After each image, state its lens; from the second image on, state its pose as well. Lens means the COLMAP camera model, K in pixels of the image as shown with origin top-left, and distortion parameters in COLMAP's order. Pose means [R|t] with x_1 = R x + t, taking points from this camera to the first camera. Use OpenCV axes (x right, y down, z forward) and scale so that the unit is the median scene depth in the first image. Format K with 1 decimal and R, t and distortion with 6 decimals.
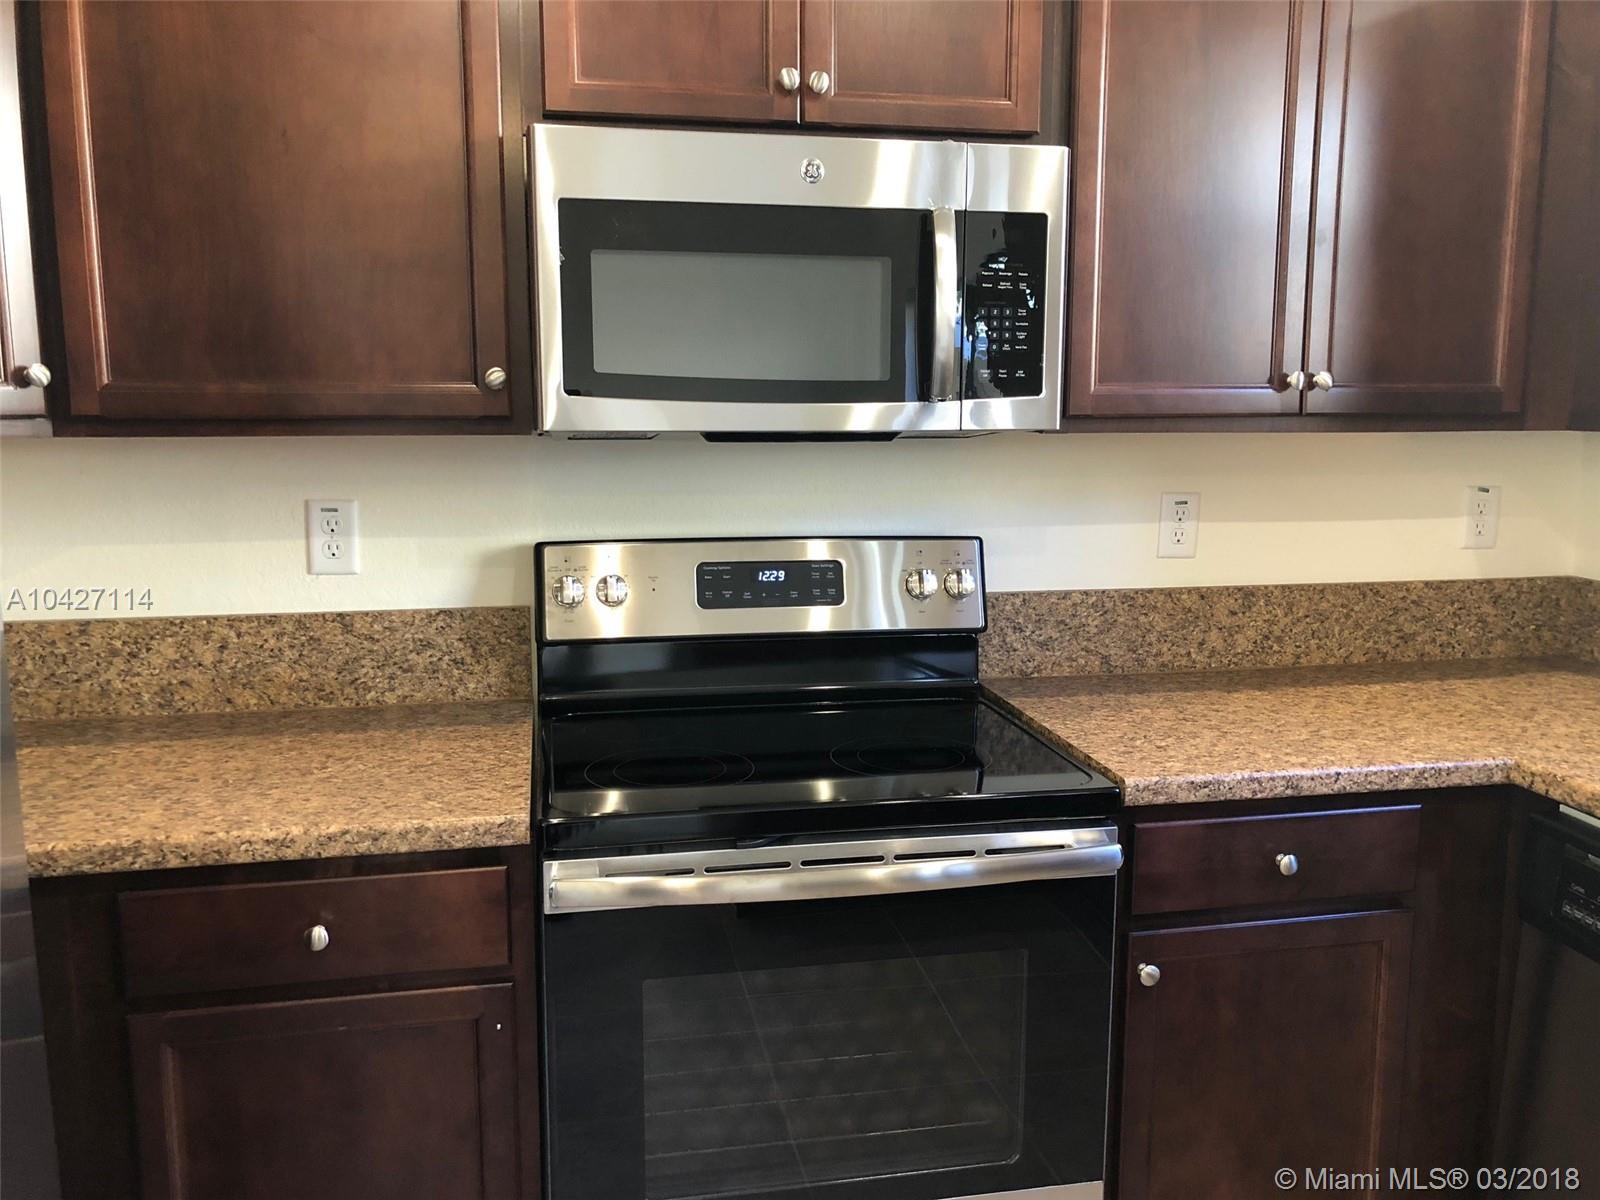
lens RADIAL K [[1304.5, 0, 800.0], [0, 1304.5, 600.0], [0, 0, 1]] dist [0.002187, 0.004027]
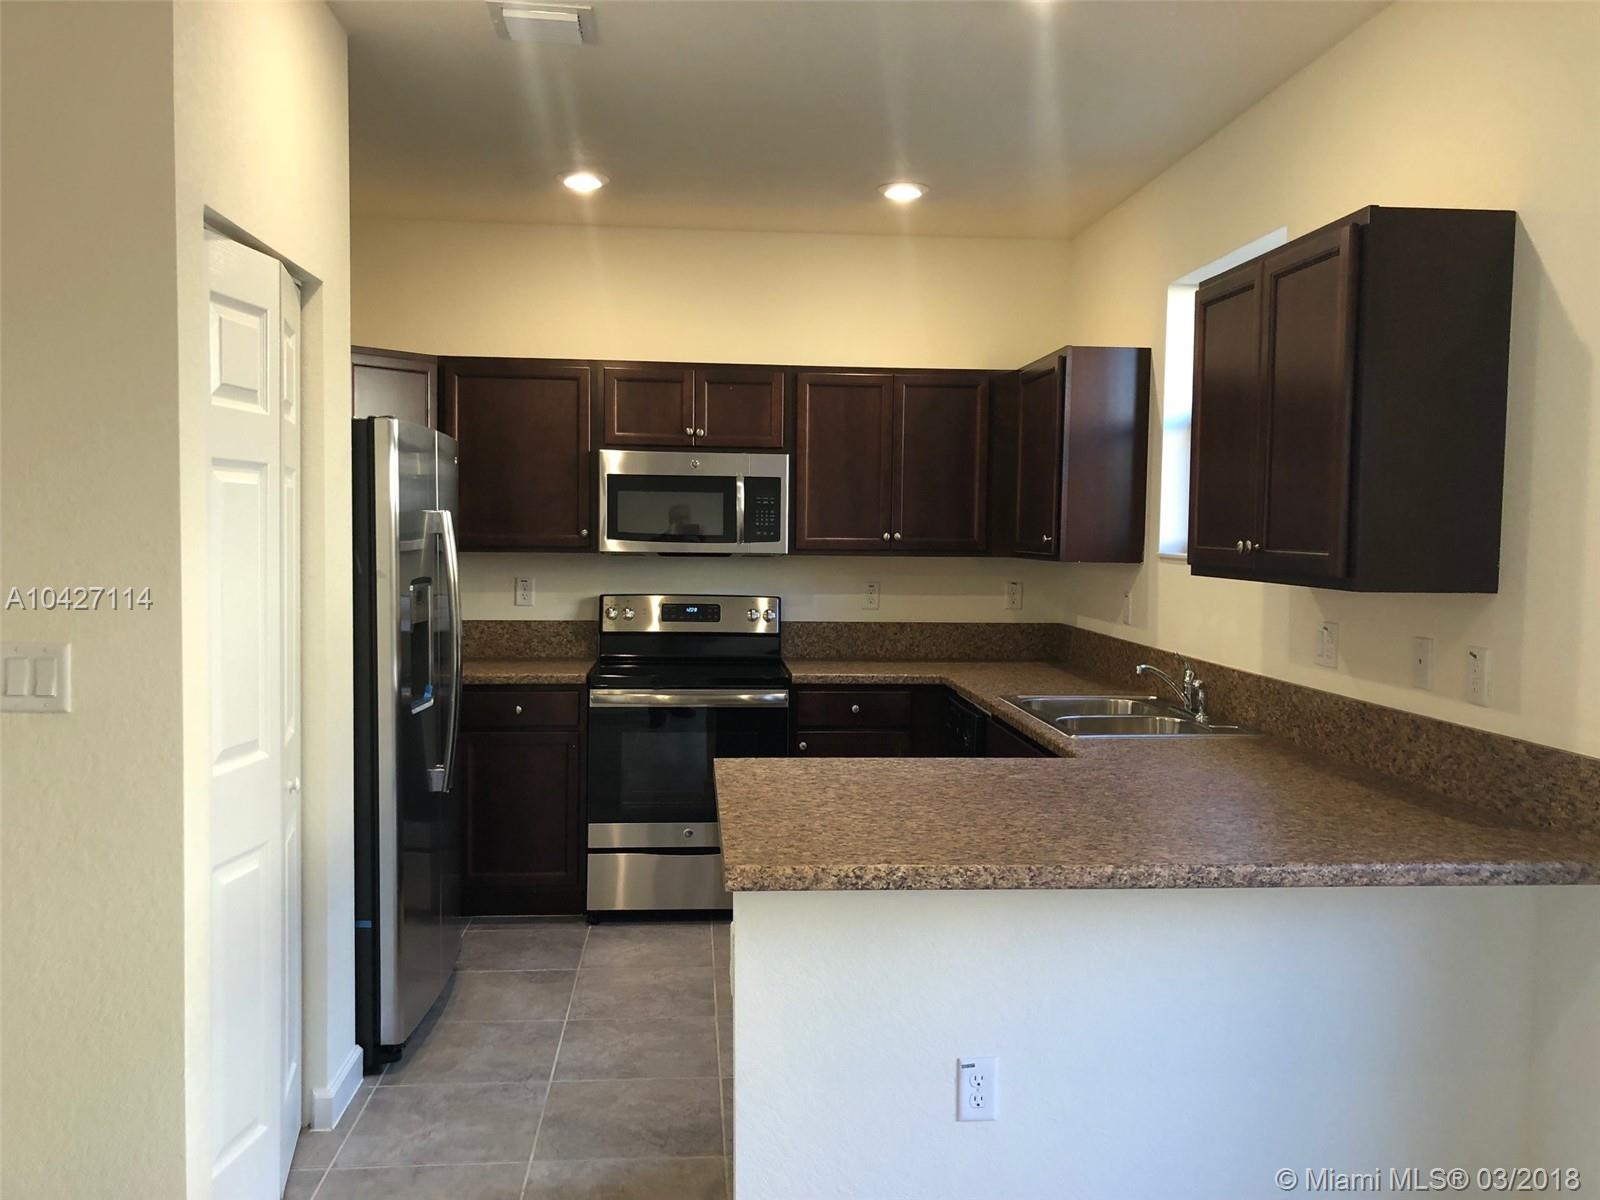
lens RADIAL K [[1304.5, 0, 800.0], [0, 1304.5, 600.0], [0, 0, 1]] dist [0.002187, 0.004027]
pose [[0.993923, 0.017264, -0.108715, 0.476423], [-0.027996, 0.994795, -0.097974, 0.211054], [0.106458, 0.100423, 0.989233, -1.531564]]
